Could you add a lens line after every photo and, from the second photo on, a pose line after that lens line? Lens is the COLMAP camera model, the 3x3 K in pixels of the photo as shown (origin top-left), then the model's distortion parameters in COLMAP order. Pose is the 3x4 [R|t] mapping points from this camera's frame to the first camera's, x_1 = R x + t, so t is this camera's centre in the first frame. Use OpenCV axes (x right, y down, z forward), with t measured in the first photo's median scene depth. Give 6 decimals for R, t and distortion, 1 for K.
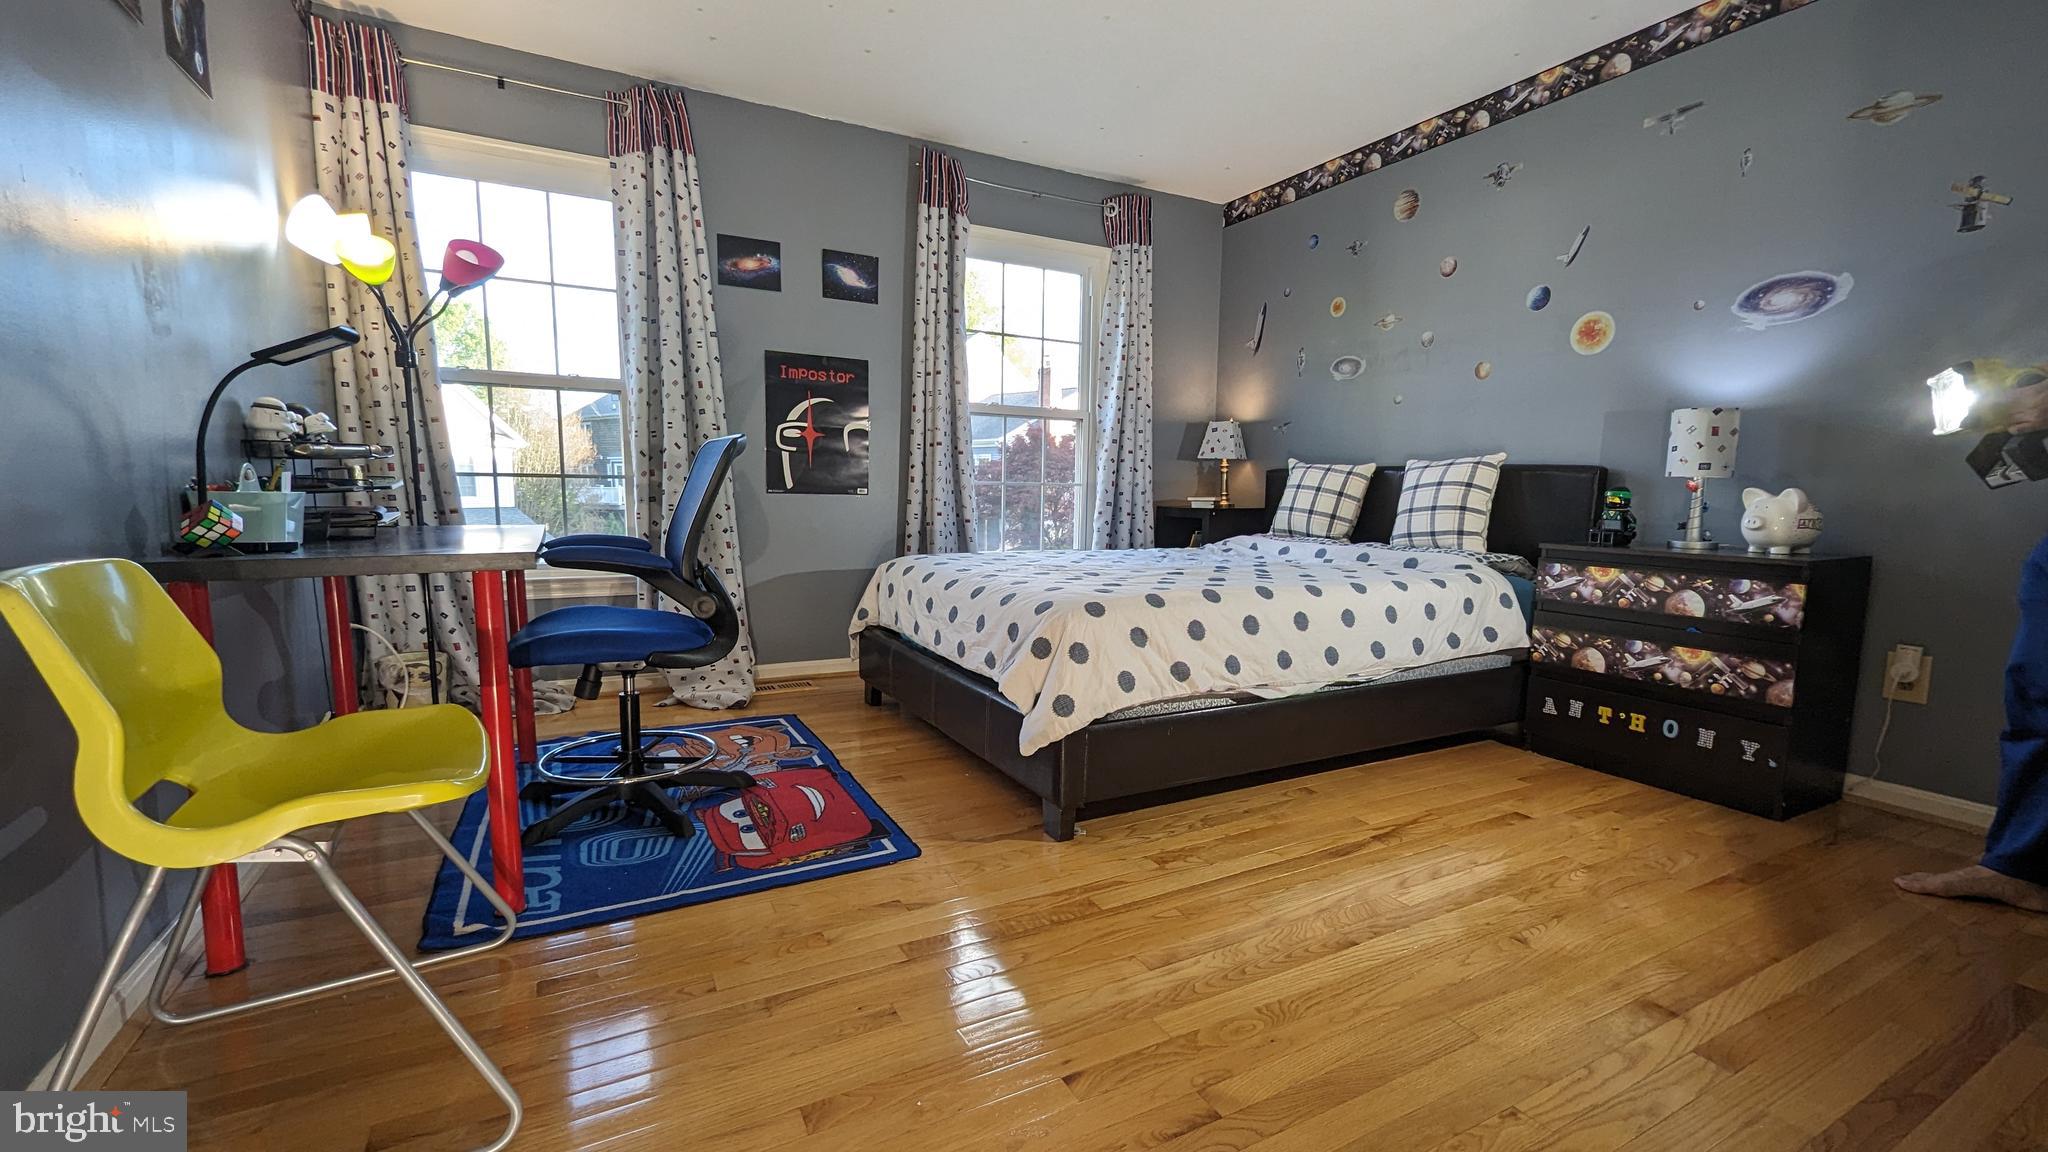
lens RADIAL K [[847.7, 0, 1024.0], [0, 847.7, 576.0], [0, 0, 1]] dist [0.000334, -0.000511]
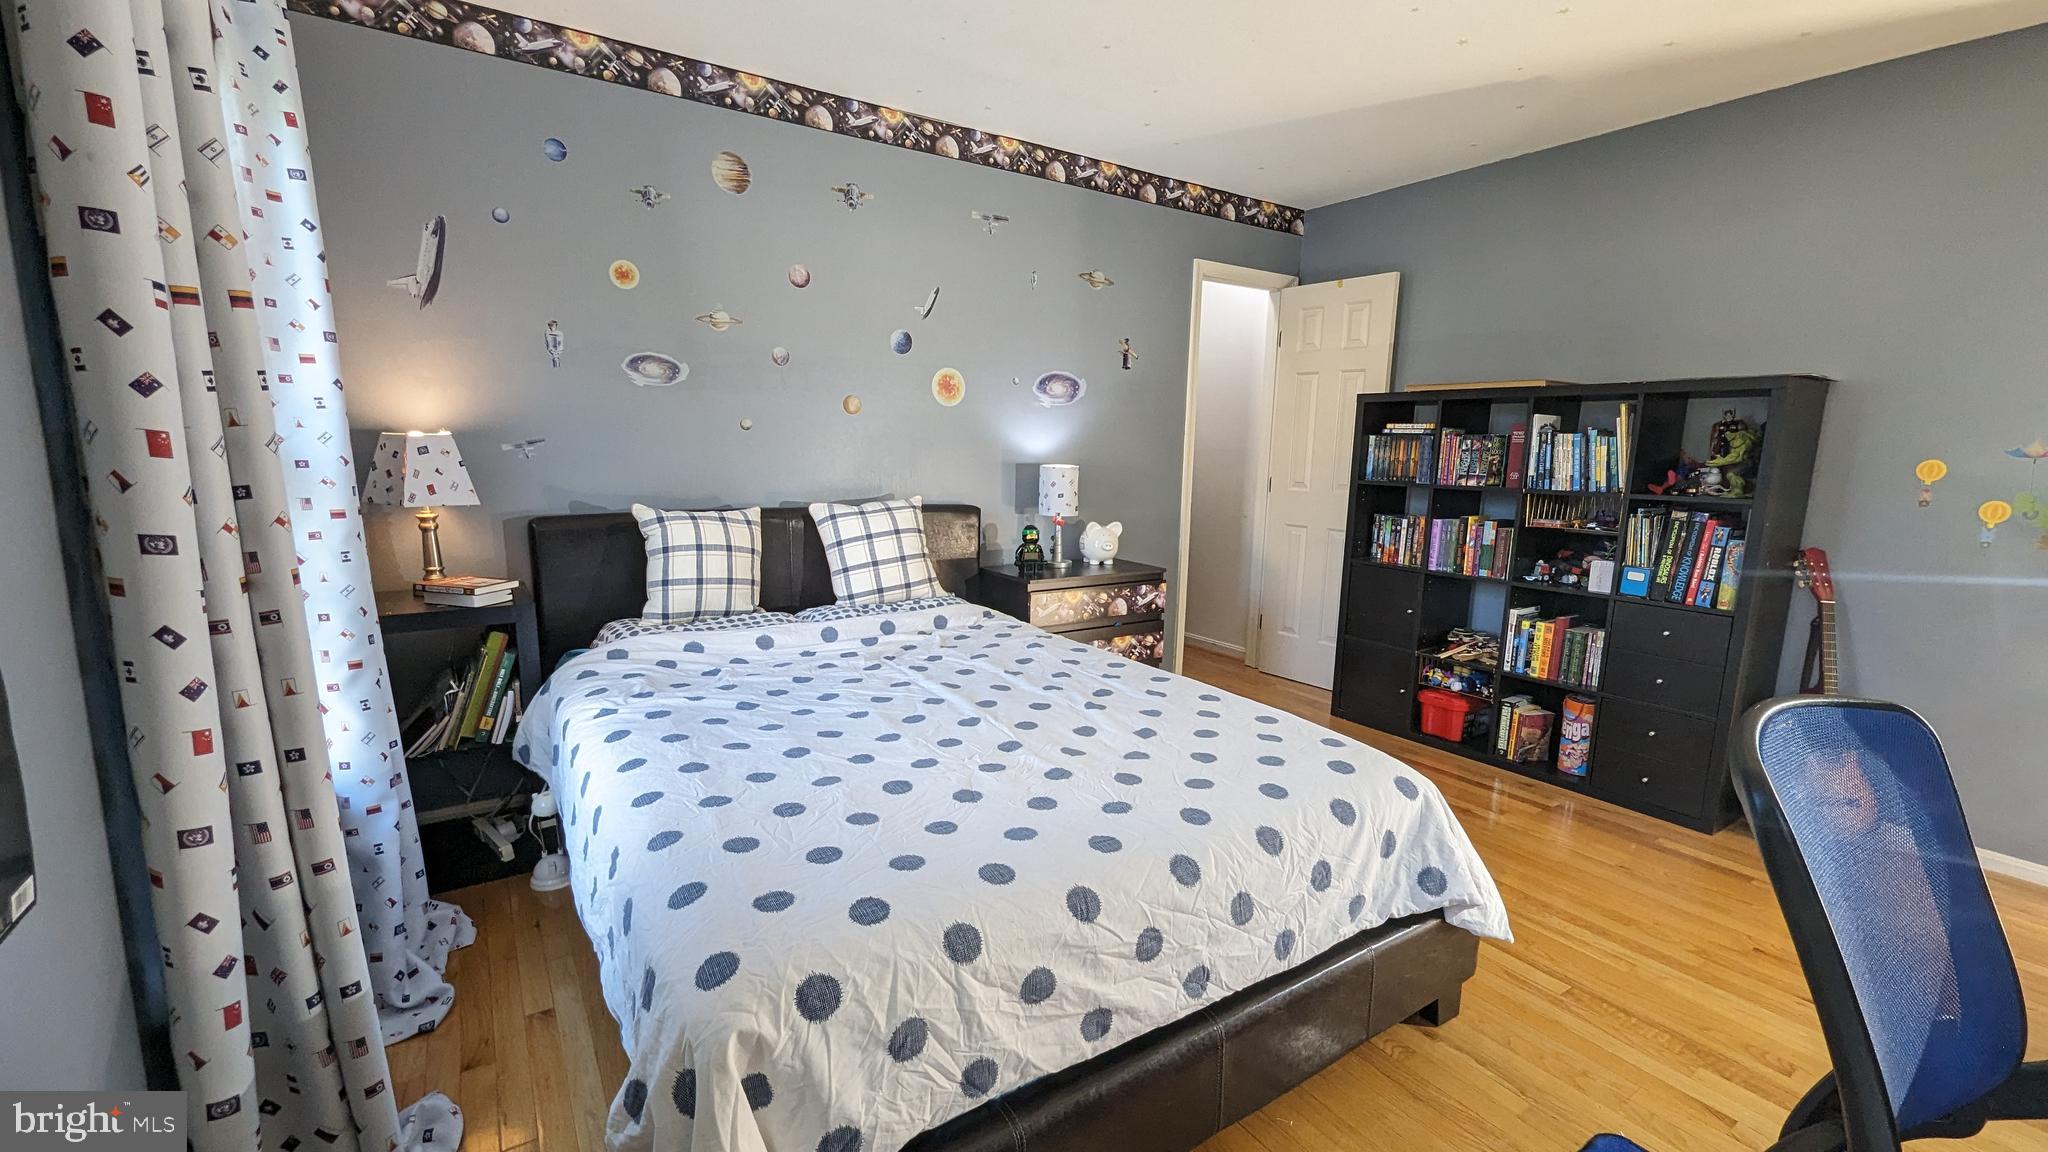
lens RADIAL K [[824.7, 0, 1024.0], [0, 824.7, 576.0], [0, 0, 1]] dist [0.000933, -0.000070]
pose [[-0.083104, -0.174757, 0.981098, -0.308452], [0.087709, 0.979400, 0.181884, -0.156520], [-0.992674, 0.101167, -0.066064, 0.676557]]
